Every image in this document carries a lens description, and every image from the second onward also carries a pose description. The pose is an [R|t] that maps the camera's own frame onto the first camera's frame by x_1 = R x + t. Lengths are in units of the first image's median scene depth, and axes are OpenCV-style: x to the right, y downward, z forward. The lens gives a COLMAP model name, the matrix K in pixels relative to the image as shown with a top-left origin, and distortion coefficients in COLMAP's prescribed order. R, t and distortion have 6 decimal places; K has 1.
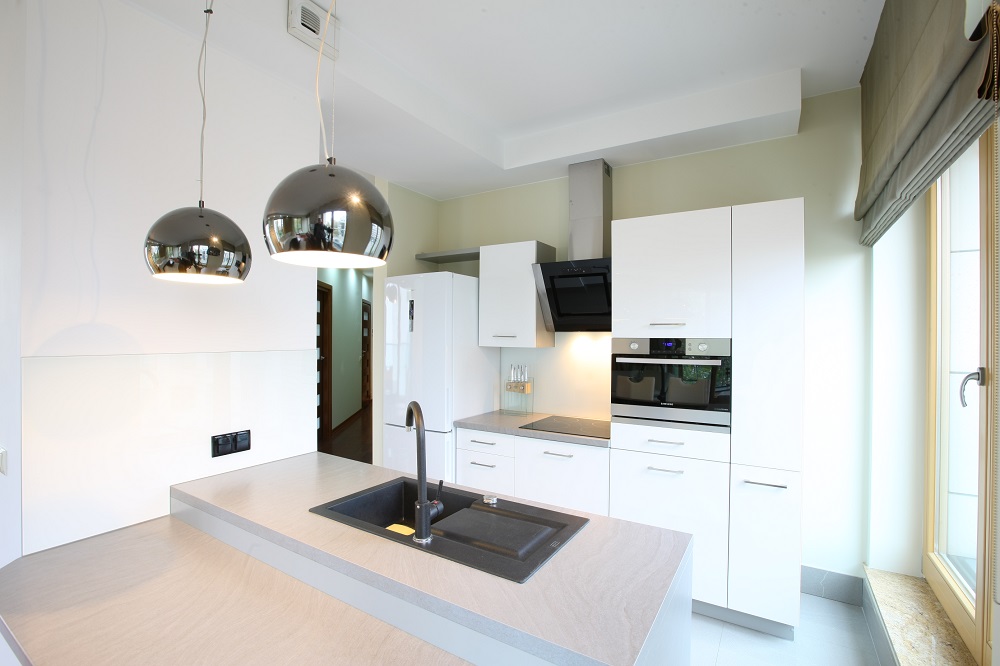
lens RADIAL K [[461.6, 0, 499.8], [0, 461.6, 332.8], [0, 0, 1]] dist [-0.043335, 0.015180]
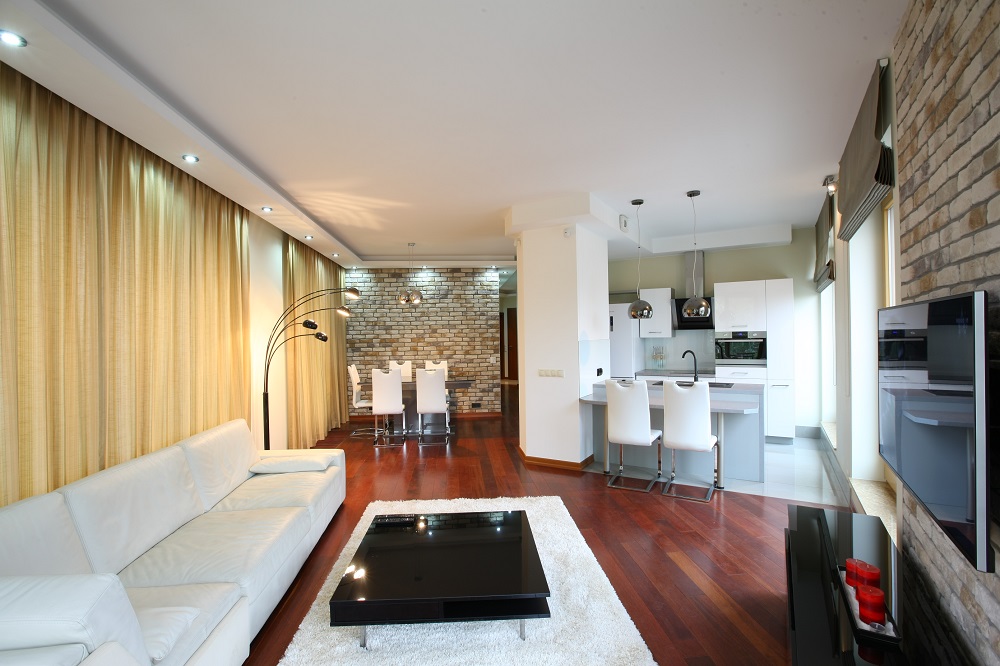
lens RADIAL K [[461.6, 0, 494.8], [0, 461.6, 334.3], [0, 0, 1]] dist [-0.043335, 0.015180]
pose [[0.999641, -0.024171, 0.011545, -1.011877], [0.024095, 0.999688, 0.006645, -0.022444], [-0.011702, -0.006364, 0.999911, -1.487598]]
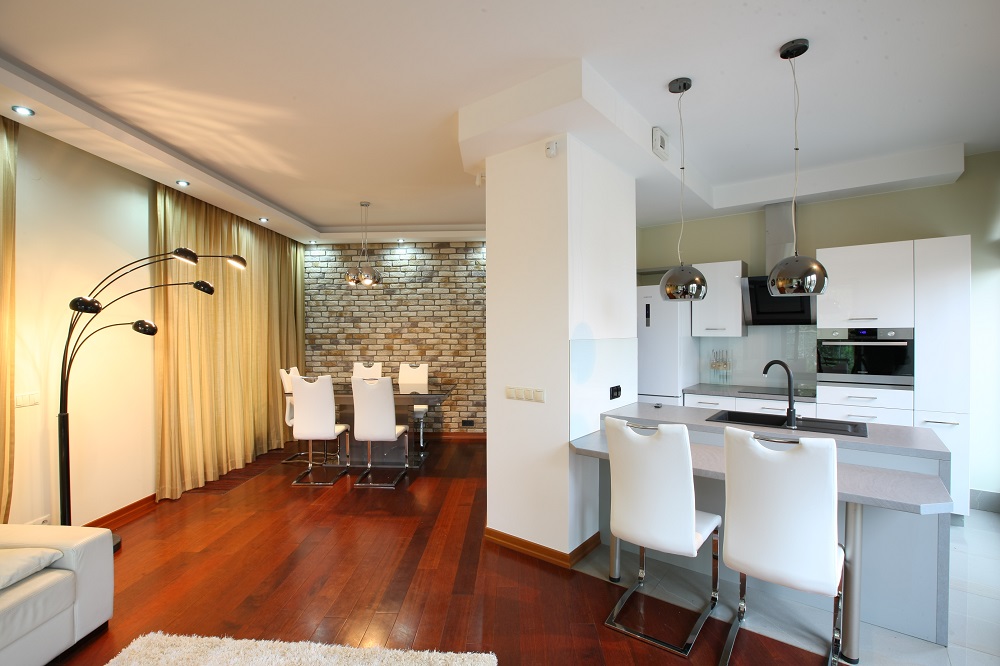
lens RADIAL K [[461.6, 0, 492.7], [0, 461.6, 335.0], [0, 0, 1]] dist [-0.043335, 0.015180]
pose [[0.993220, -0.011452, -0.115684, -0.671313], [0.012775, 0.999861, 0.010700, 0.003039], [0.115545, -0.012105, 0.993228, -0.606729]]
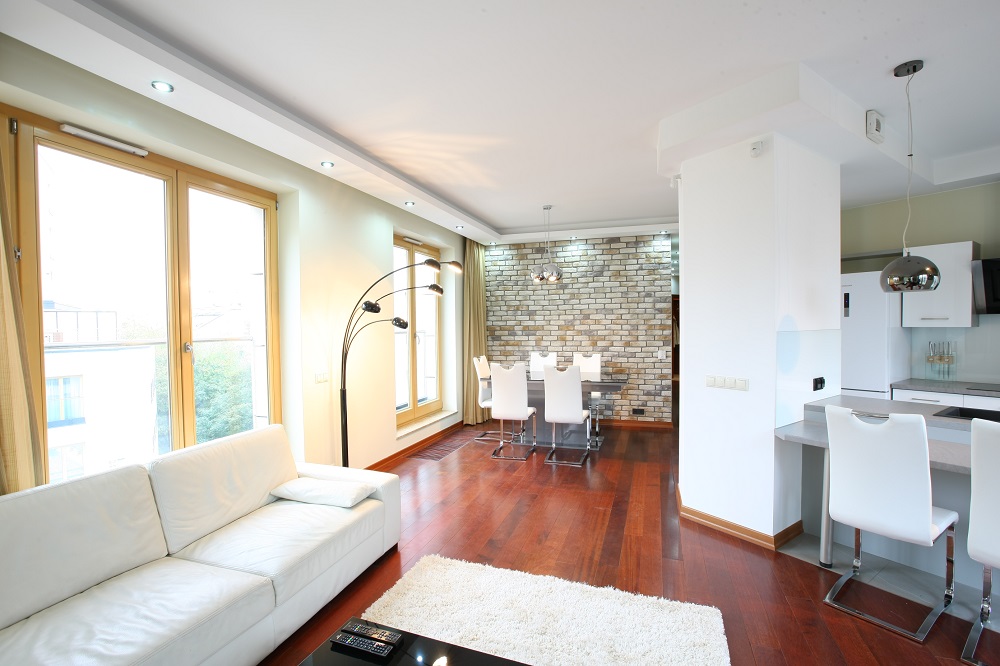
lens RADIAL K [[461.6, 0, 496.2], [0, 461.6, 335.8], [0, 0, 1]] dist [-0.043335, 0.015180]
pose [[0.917652, -0.009300, -0.397276, -0.813422], [0.022105, 0.999373, 0.027663, -0.008699], [0.396770, -0.034167, 0.917282, -0.816882]]
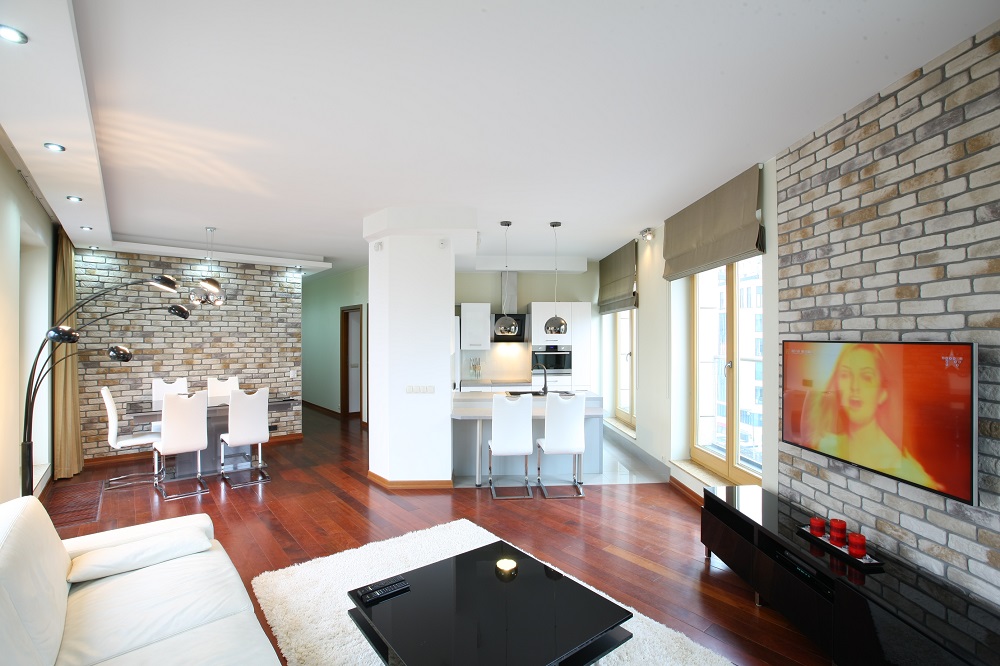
lens RADIAL K [[461.6, 0, 493.0], [0, 461.6, 334.7], [0, 0, 1]] dist [-0.043335, 0.015180]
pose [[0.821359, -0.005074, 0.570390, -1.623121], [0.003667, 0.999987, 0.003615, -0.067759], [-0.570400, -0.000878, 0.821366, -1.195829]]
